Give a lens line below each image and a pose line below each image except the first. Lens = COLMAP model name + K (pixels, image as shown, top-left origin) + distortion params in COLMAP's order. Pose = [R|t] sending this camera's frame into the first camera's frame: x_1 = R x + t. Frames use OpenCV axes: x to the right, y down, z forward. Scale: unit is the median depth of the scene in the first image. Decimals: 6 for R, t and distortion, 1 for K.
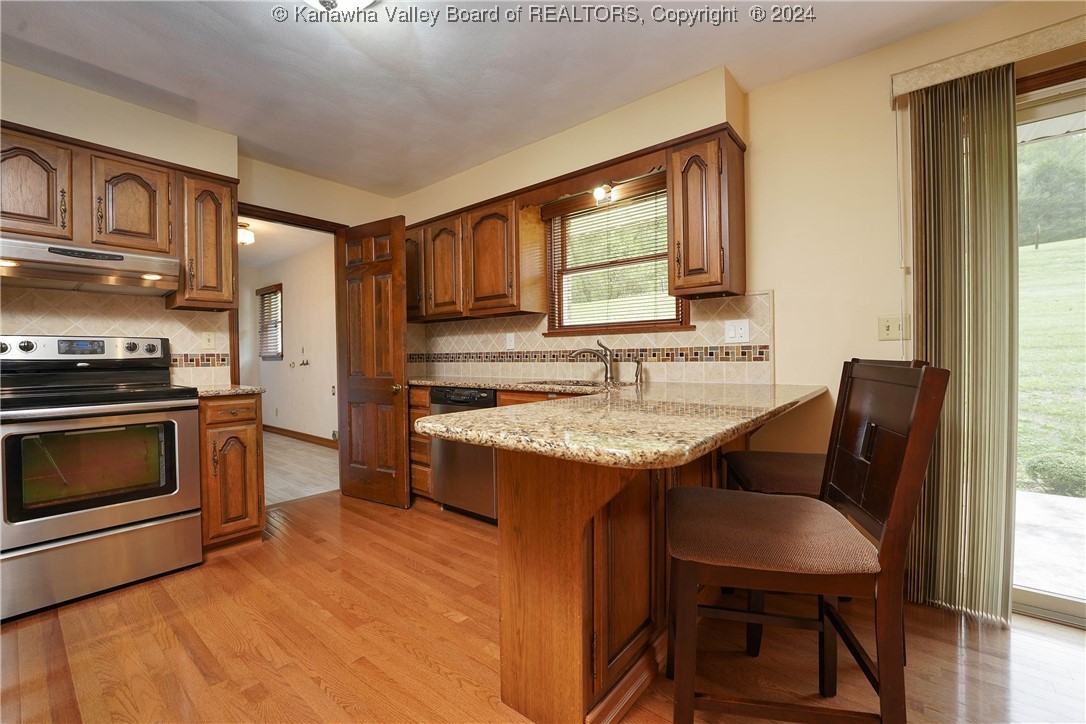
lens RADIAL K [[454.8, 0, 543.0], [0, 454.8, 362.0], [0, 0, 1]] dist [-0.017316, 0.000424]
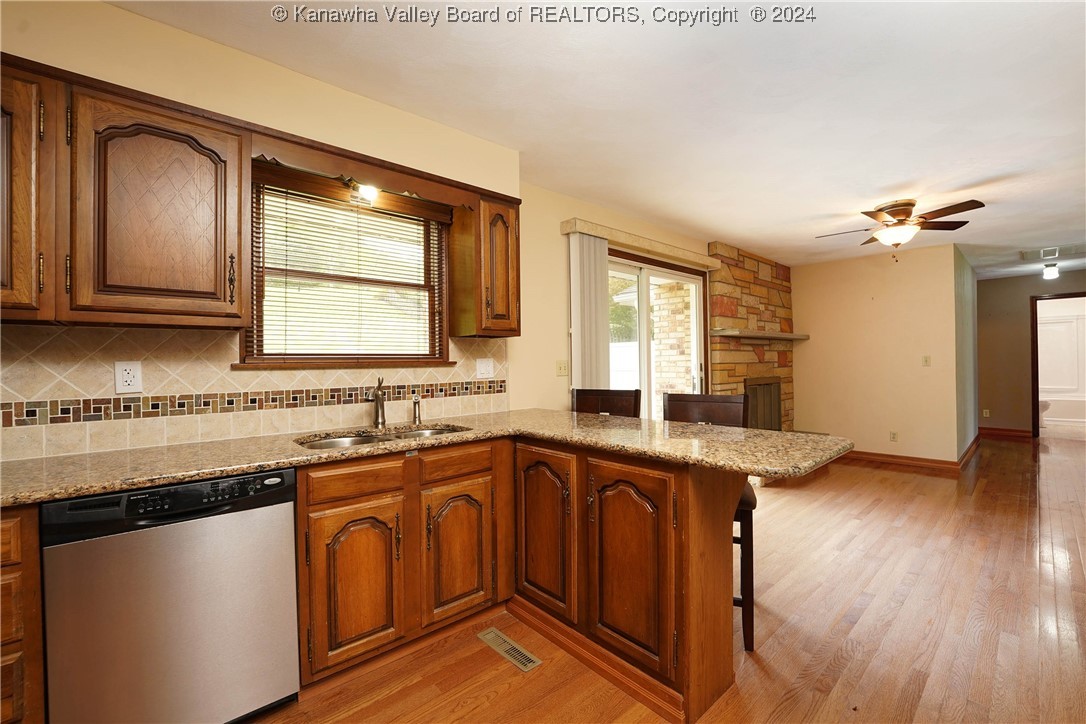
lens RADIAL K [[454.8, 0, 543.0], [0, 454.8, 362.0], [0, 0, 1]] dist [-0.017316, 0.000424]
pose [[0.169814, 0.014484, 0.985370, -0.610433], [0.028787, 0.999392, -0.019651, -0.049752], [-0.985056, 0.031703, 0.169294, 0.579259]]
